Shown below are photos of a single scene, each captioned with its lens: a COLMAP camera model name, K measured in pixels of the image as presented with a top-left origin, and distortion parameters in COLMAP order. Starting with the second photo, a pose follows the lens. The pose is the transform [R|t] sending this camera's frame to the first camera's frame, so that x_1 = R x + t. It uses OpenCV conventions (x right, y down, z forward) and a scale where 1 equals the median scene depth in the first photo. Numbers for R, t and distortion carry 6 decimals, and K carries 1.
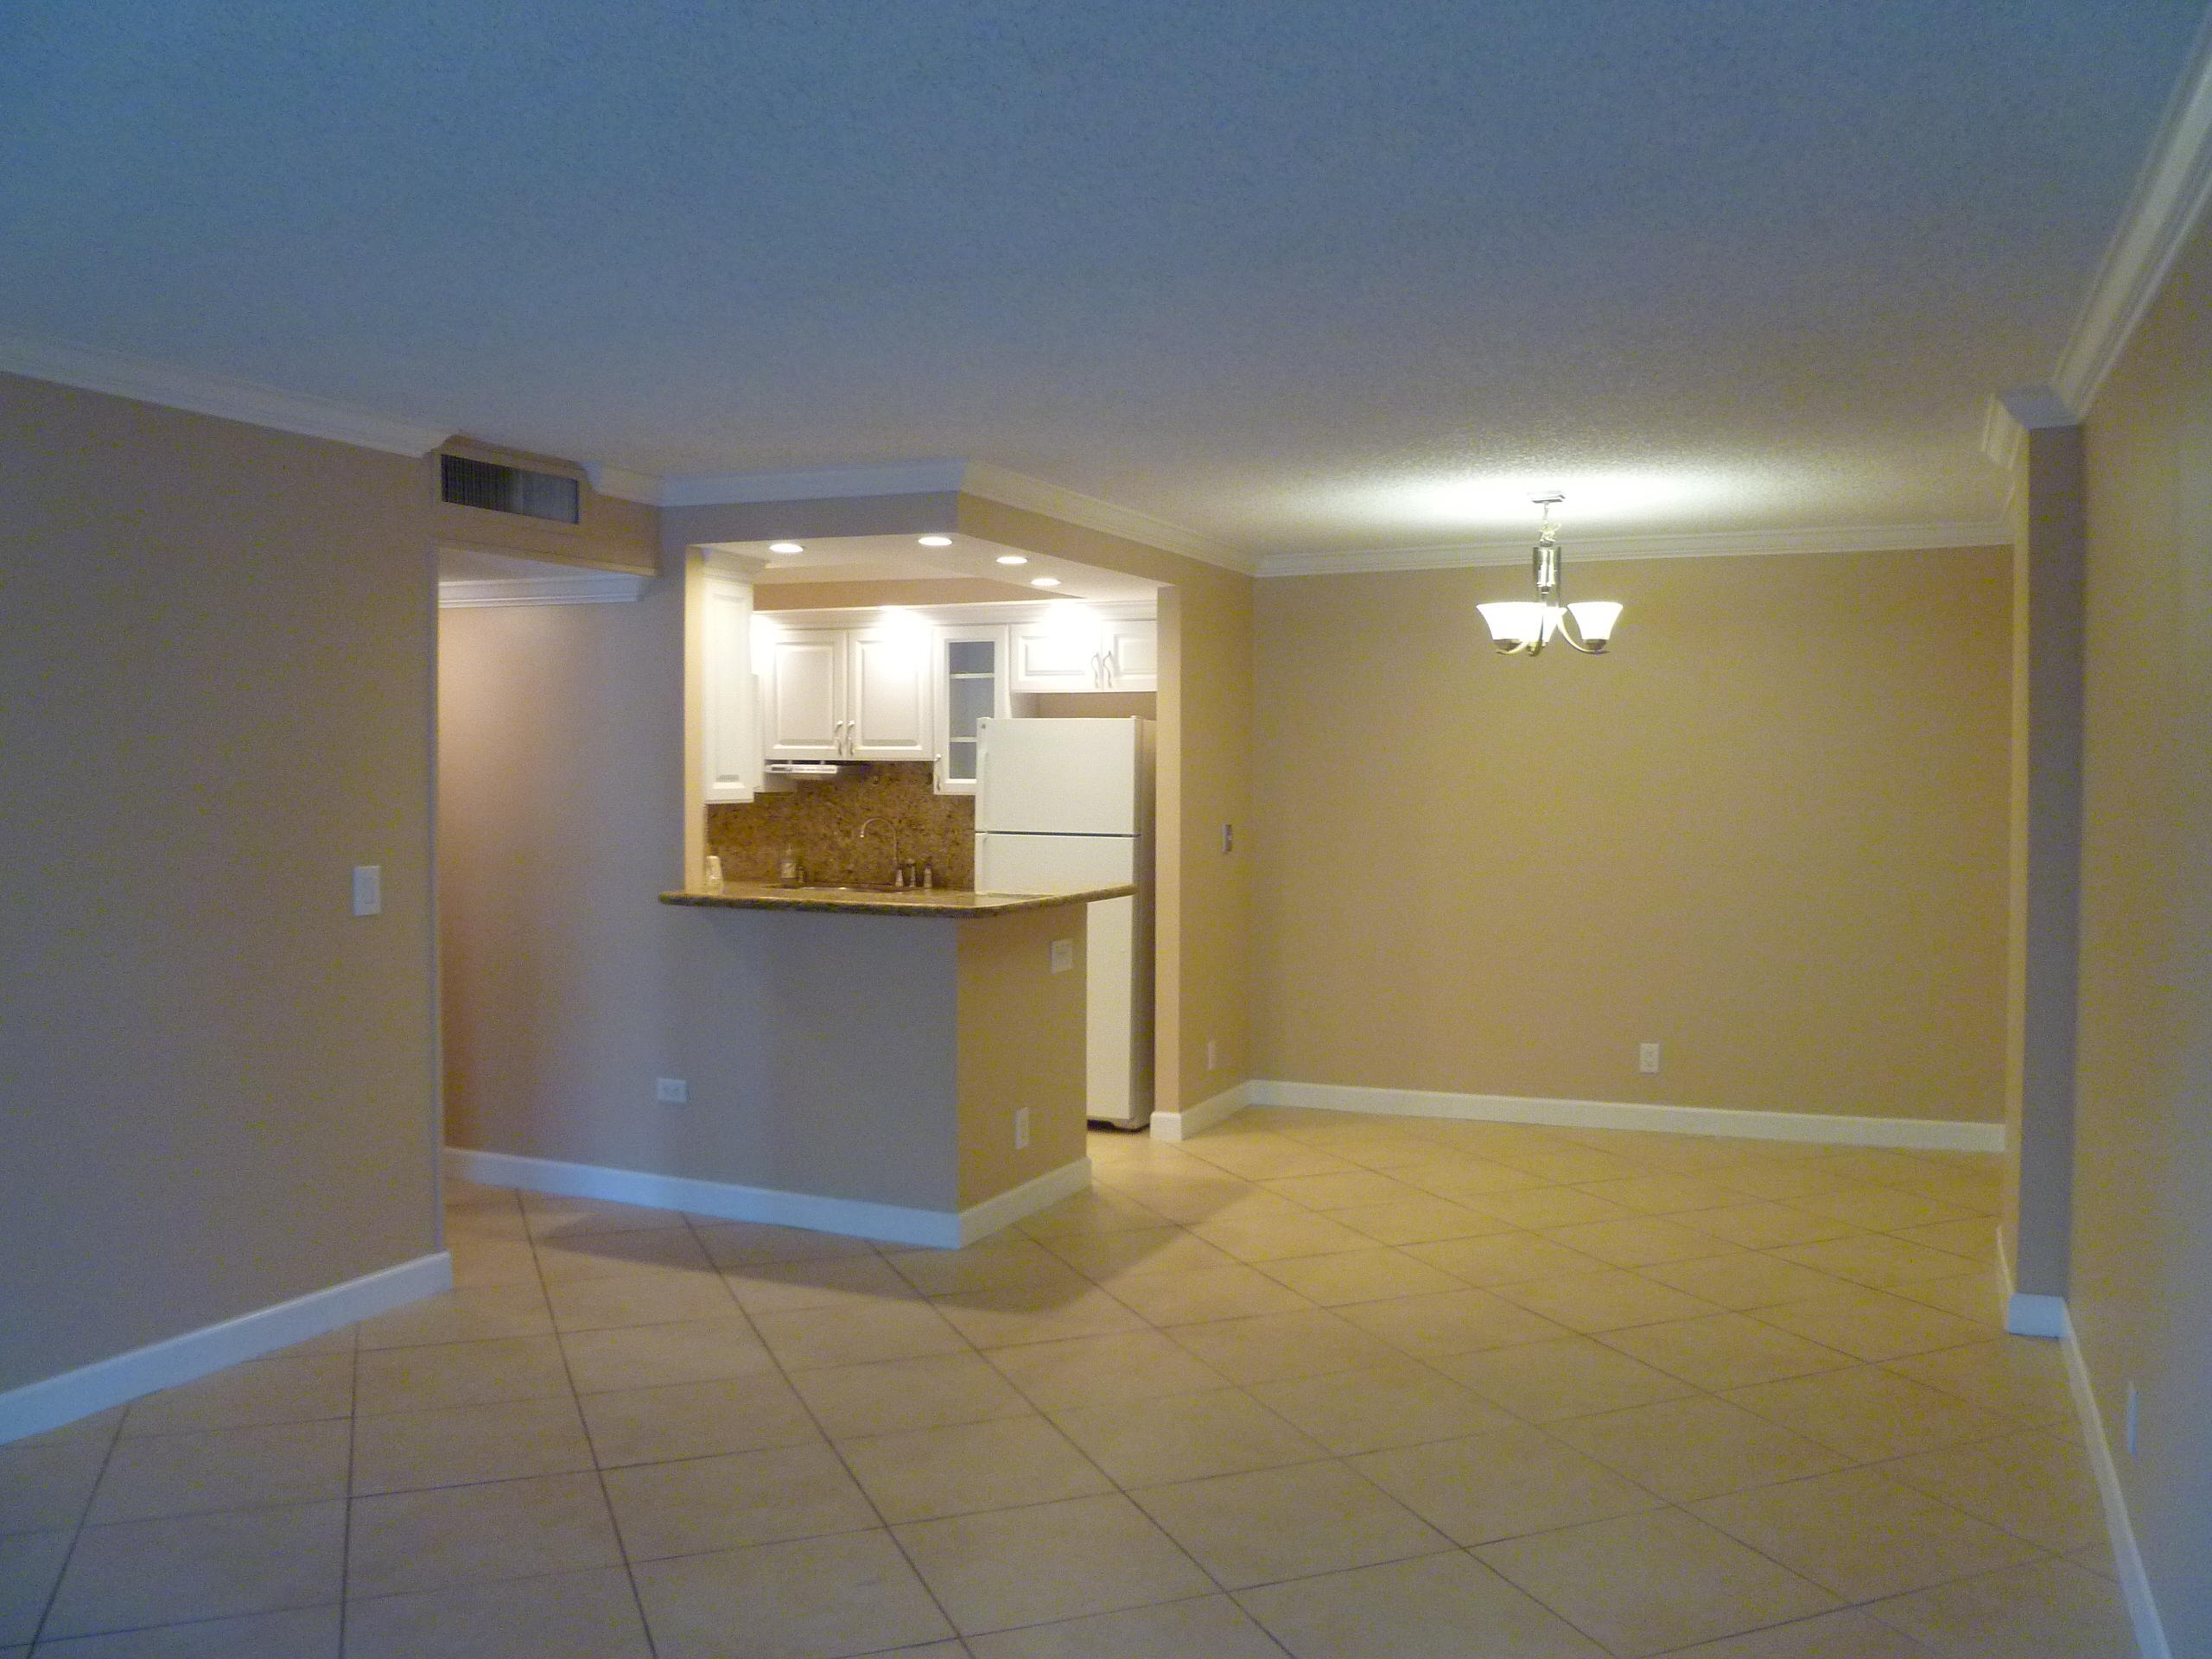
lens RADIAL K [[1864.0, 0, 1123.1], [0, 1864.0, 828.2], [0, 0, 1]] dist [-0.053955, 0.011248]
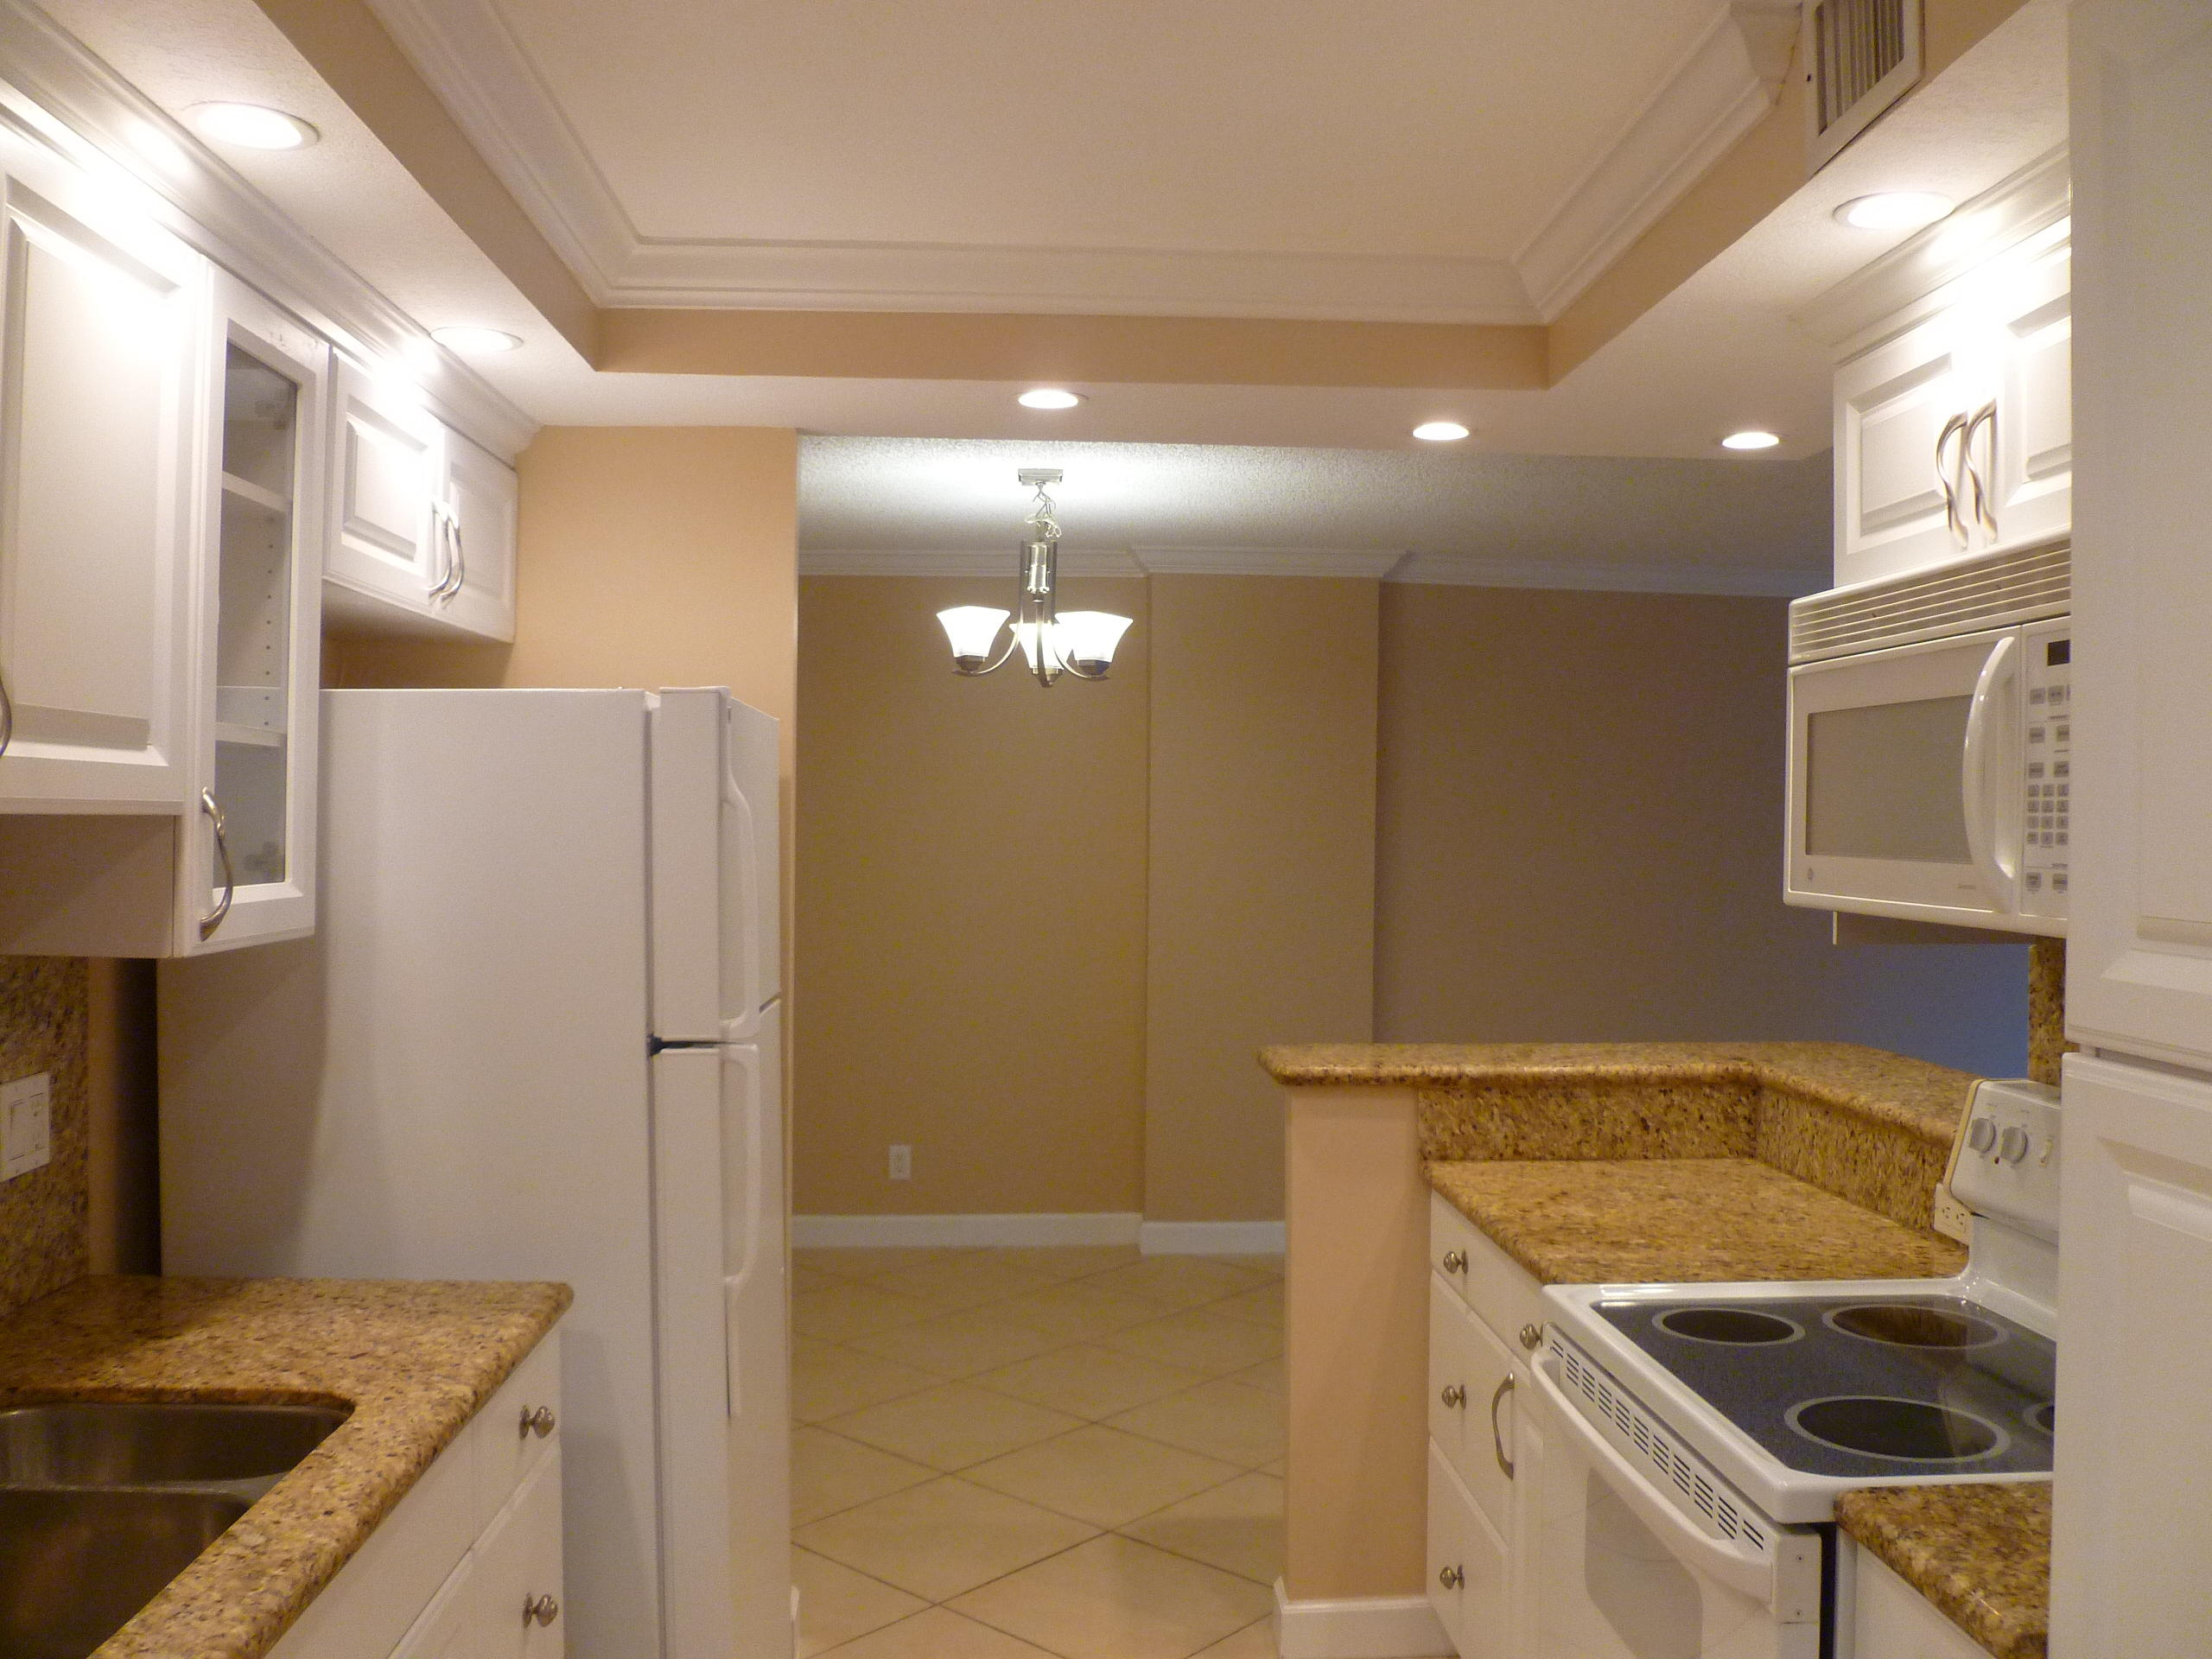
lens RADIAL K [[1864.0, 0, 1123.1], [0, 1864.0, 828.2], [0, 0, 1]] dist [-0.053955, 0.011248]
pose [[-0.457579, -0.006038, 0.889149, -0.374210], [0.016332, 0.999751, 0.015194, -0.037332], [-0.889019, 0.021474, -0.457366, 1.033381]]
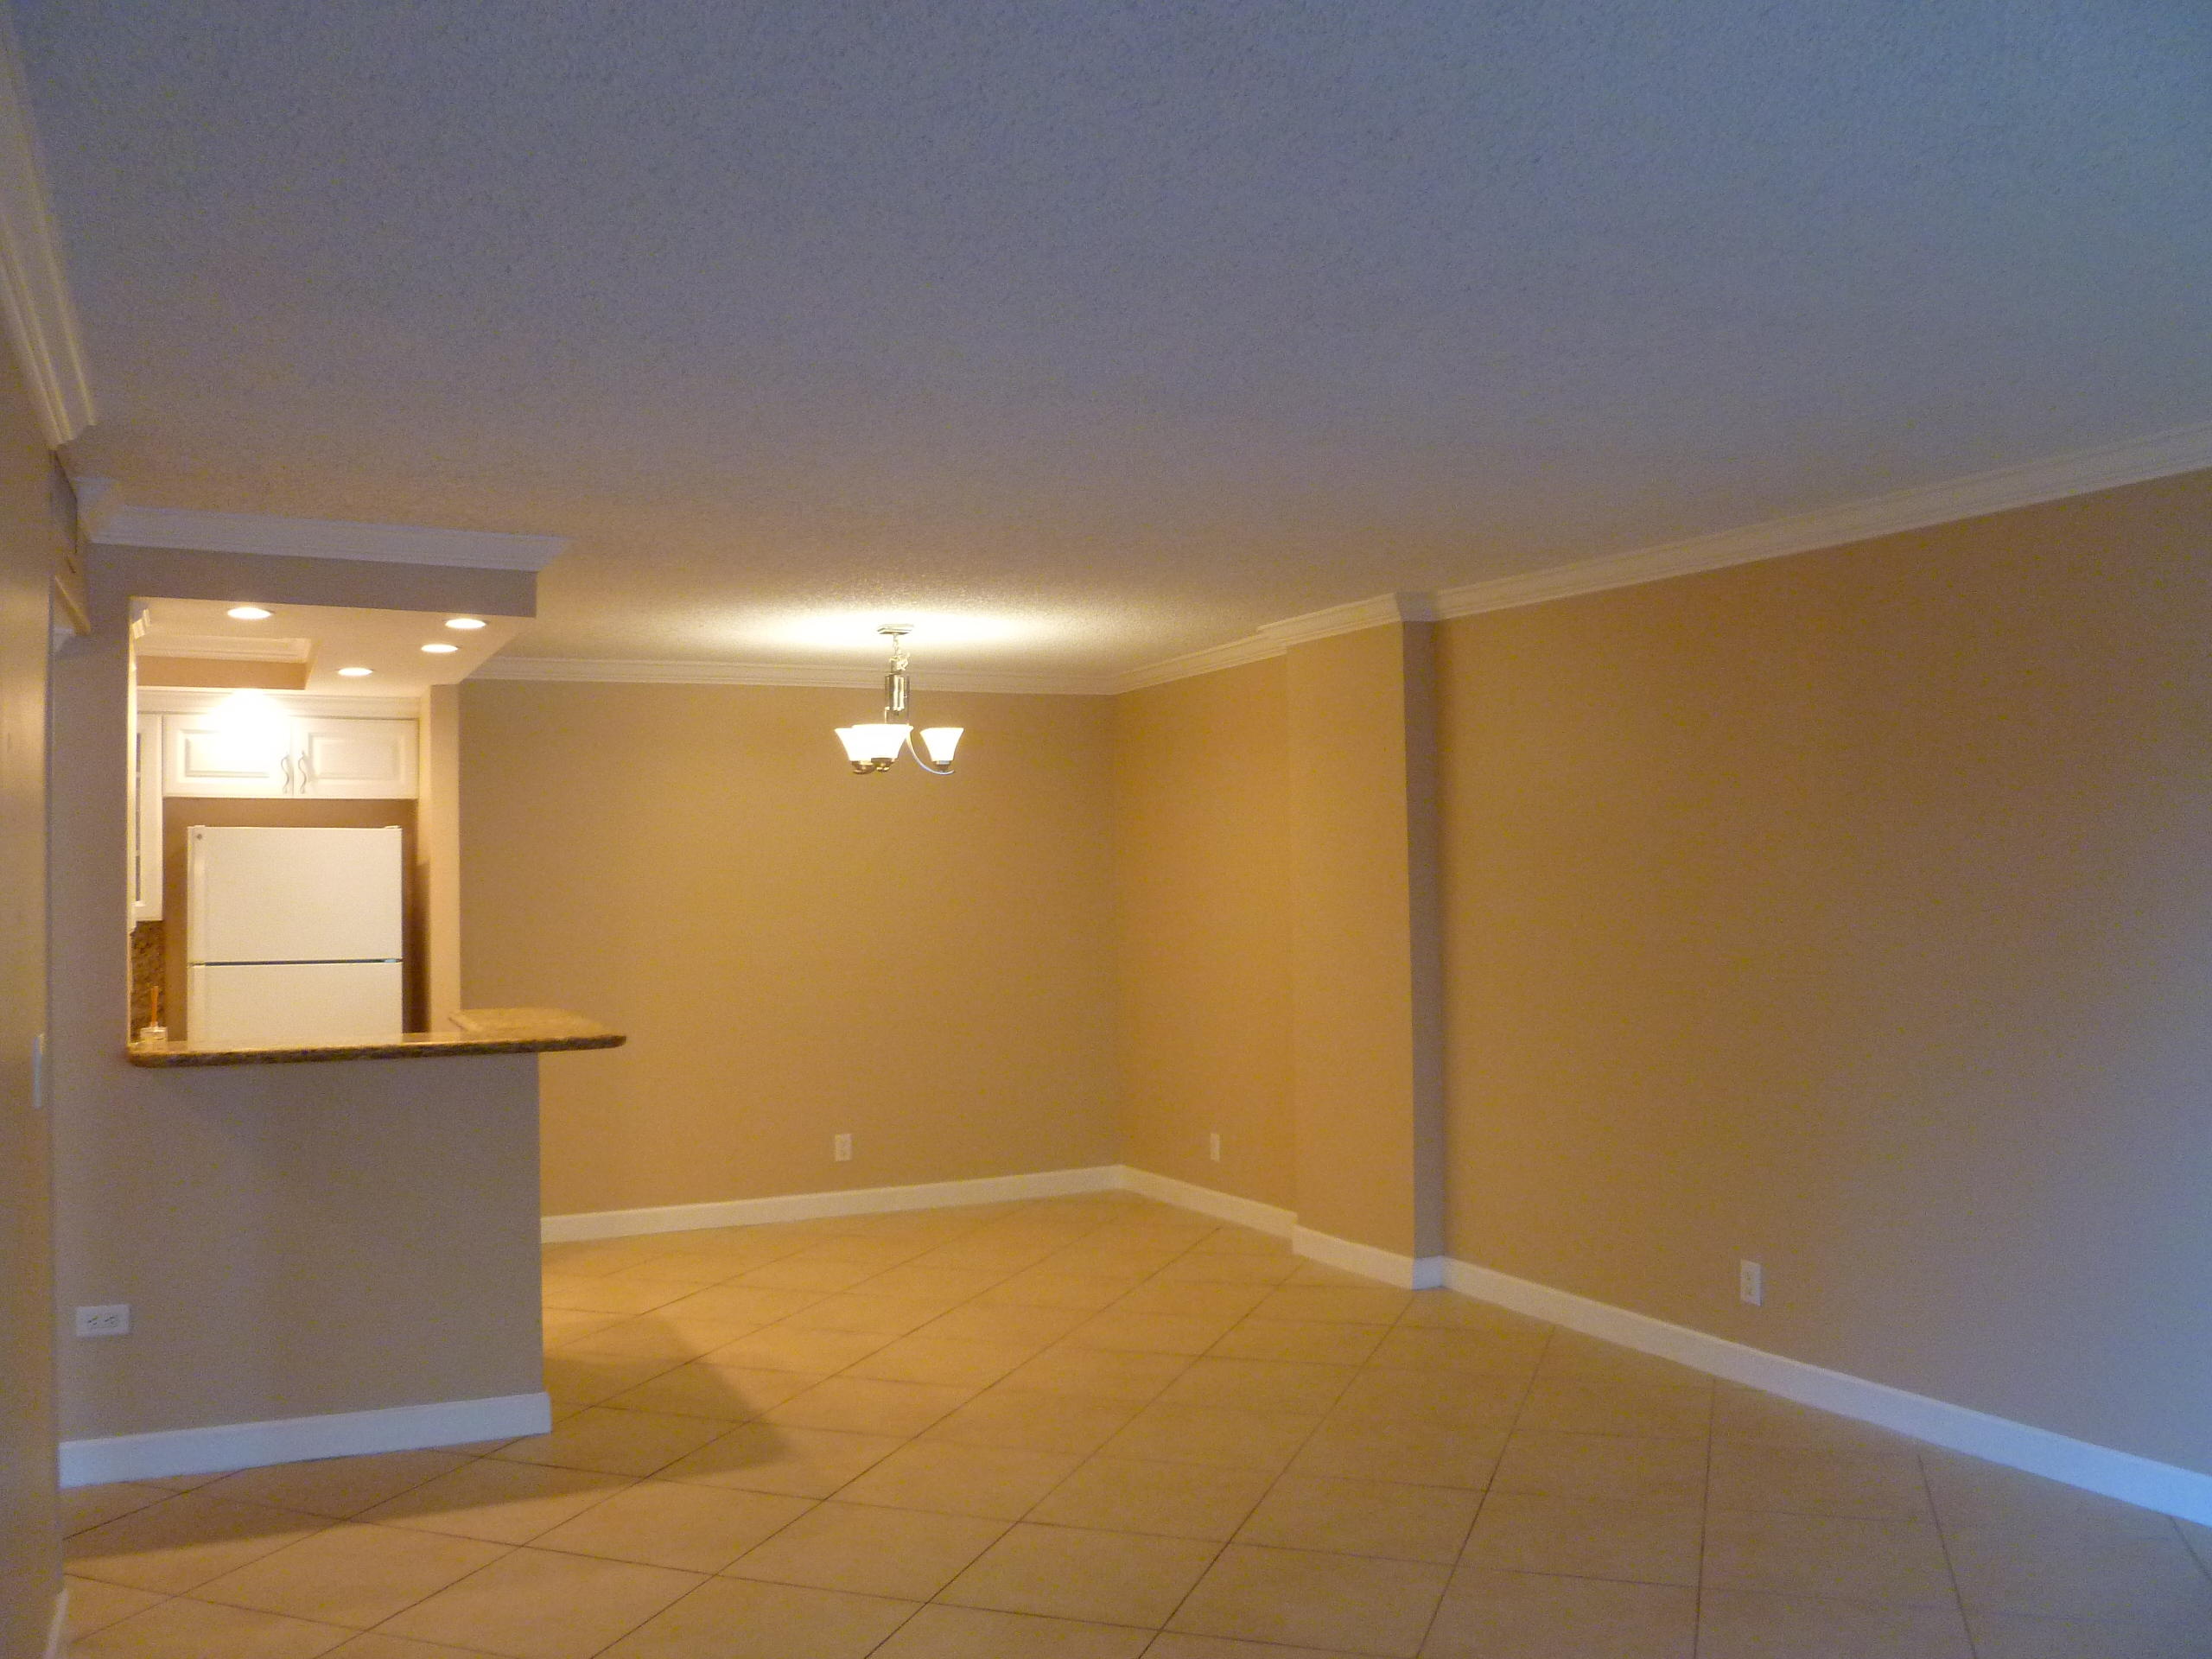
lens RADIAL K [[1864.0, 0, 1123.1], [0, 1864.0, 828.2], [0, 0, 1]] dist [-0.053955, 0.011248]
pose [[0.649409, 0.010619, 0.760365, -0.406345], [0.039537, 0.998079, -0.047707, -0.003206], [-0.759411, 0.061044, 0.647742, 0.154646]]
